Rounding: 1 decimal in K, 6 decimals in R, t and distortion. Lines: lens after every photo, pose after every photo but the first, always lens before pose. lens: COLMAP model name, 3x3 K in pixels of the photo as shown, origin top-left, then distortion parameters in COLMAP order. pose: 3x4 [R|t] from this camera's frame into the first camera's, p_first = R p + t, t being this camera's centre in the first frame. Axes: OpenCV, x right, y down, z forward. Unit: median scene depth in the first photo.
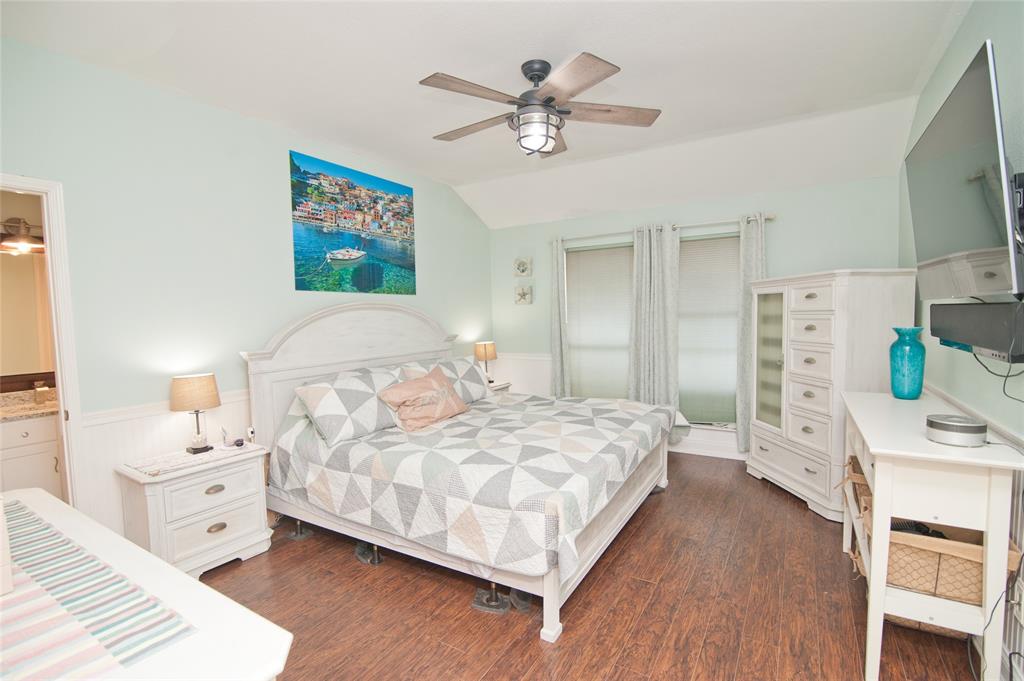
lens RADIAL K [[468.9, 0, 513.8], [0, 468.9, 340.4], [0, 0, 1]] dist [-0.021275, 0.002090]
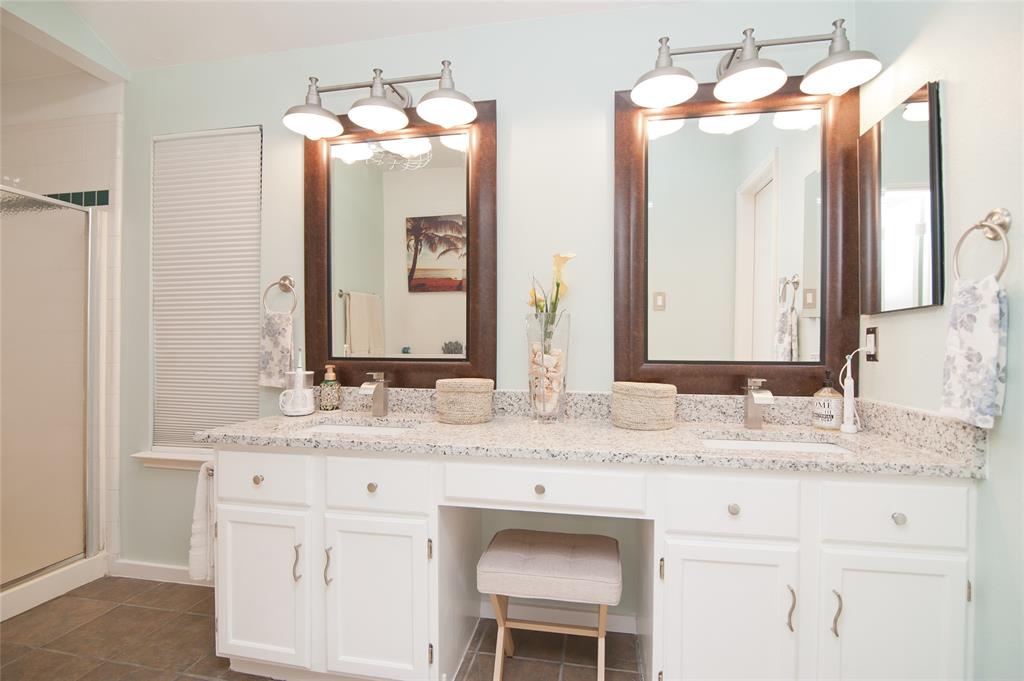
lens RADIAL K [[468.9, 0, 512.0], [0, 468.9, 346.4], [0, 0, 1]] dist [-0.021275, 0.002090]
pose [[0.364014, 0.036276, -0.930687, -0.628850], [-0.067475, 0.997643, 0.012495, 0.062225], [0.928946, 0.058249, 0.365604, 0.550296]]
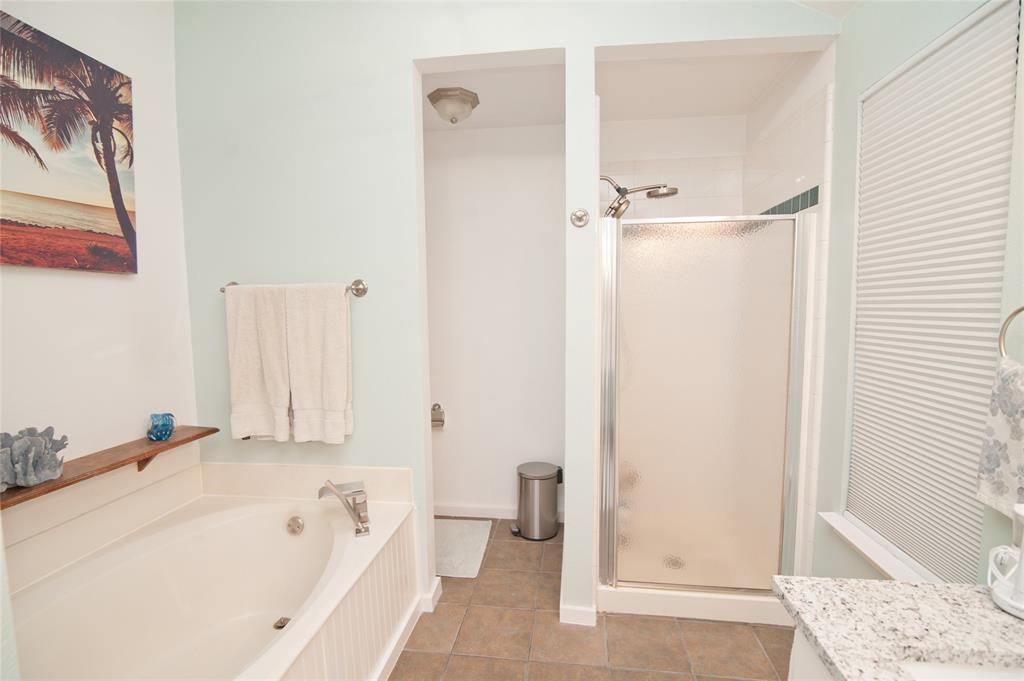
lens RADIAL K [[468.9, 0, 511.8], [0, 468.9, 346.3], [0, 0, 1]] dist [-0.021275, 0.002090]
pose [[-0.911979, 0.077260, -0.402895, -0.873923], [0.018074, 0.988719, 0.148686, -0.007799], [0.409838, 0.128317, -0.903088, 0.604853]]
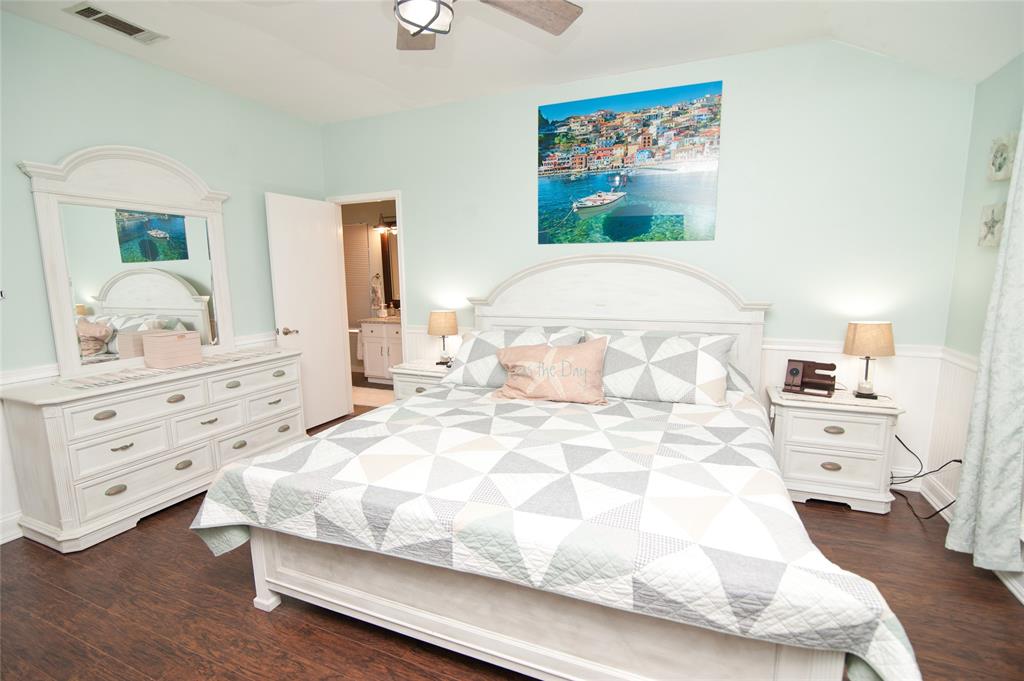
lens RADIAL K [[468.9, 0, 517.3], [0, 468.9, 340.9], [0, 0, 1]] dist [-0.021275, 0.002090]
pose [[0.162616, 0.172796, -0.971441, 0.552881], [-0.043229, 0.984848, 0.167945, -0.062823], [0.985742, 0.014684, 0.167622, 0.720214]]
